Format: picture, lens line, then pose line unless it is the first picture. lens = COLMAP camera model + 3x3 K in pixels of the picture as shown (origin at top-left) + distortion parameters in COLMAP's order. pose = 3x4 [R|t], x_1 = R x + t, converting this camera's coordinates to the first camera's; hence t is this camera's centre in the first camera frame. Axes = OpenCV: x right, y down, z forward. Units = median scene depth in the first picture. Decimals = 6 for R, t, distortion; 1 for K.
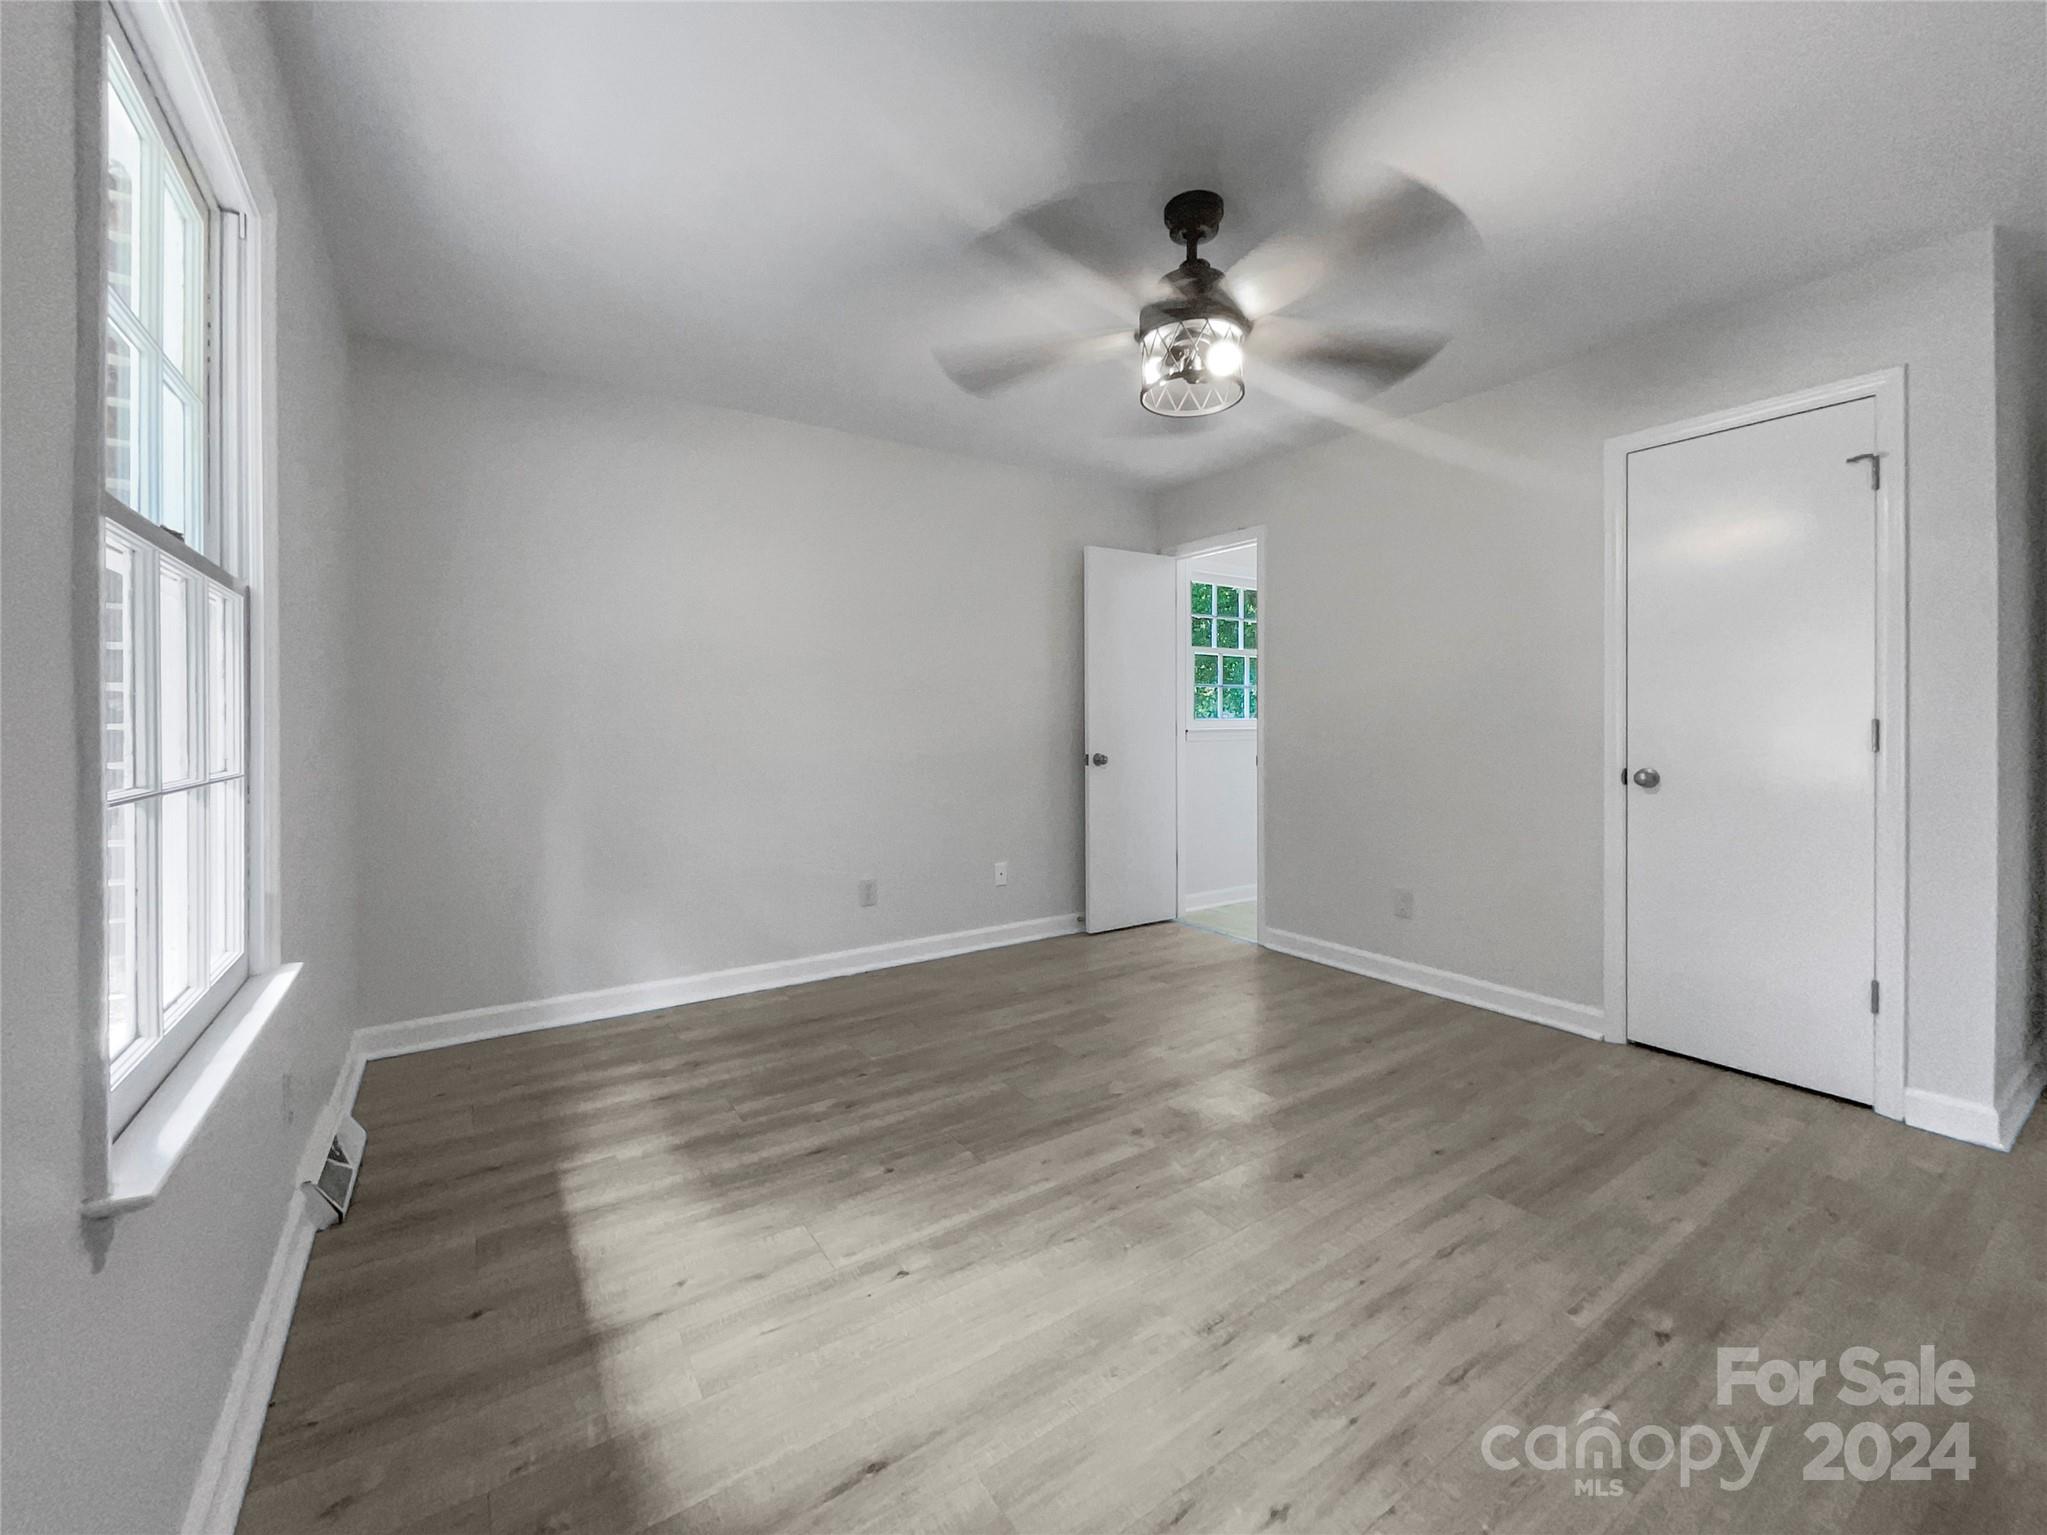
lens RADIAL K [[843.1, 0, 1079.3], [0, 843.1, 727.0], [0, 0, 1]] dist [-0.000572, 0.002144]
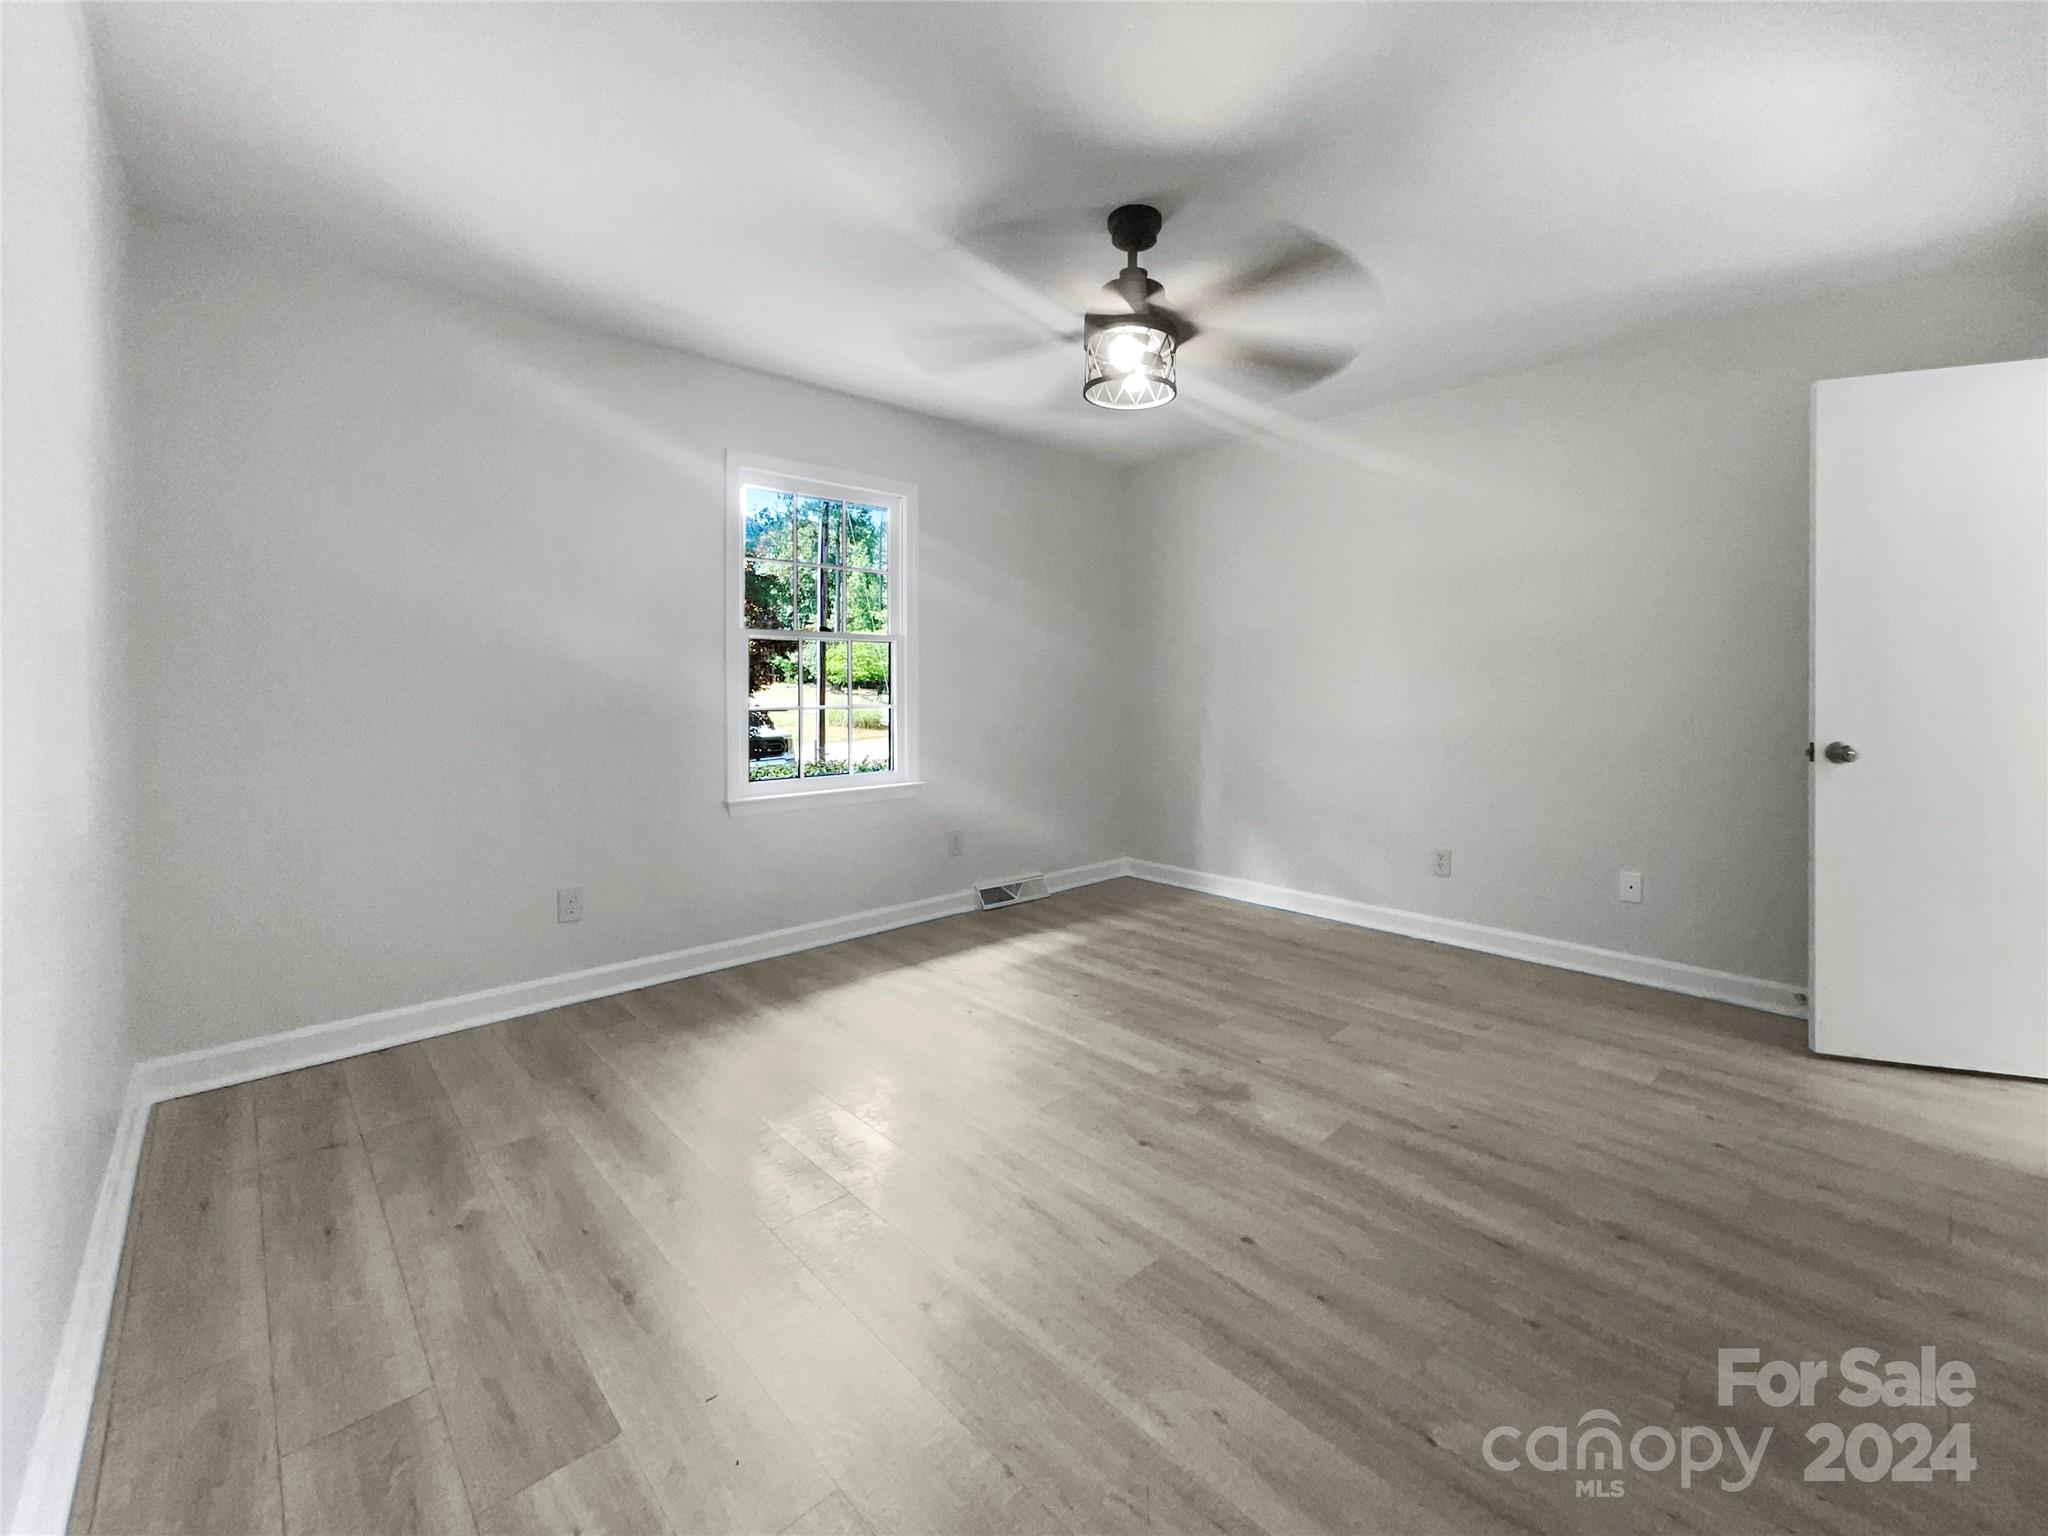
lens RADIAL K [[843.5, 0, 1030.6], [0, 843.5, 766.8], [0, 0, 1]] dist [-0.000572, 0.002144]
pose [[0.136515, 0.097369, -0.985841, 1.008822], [-0.001542, 0.995178, 0.098078, -0.019254], [0.990637, -0.011869, 0.136007, 0.610053]]
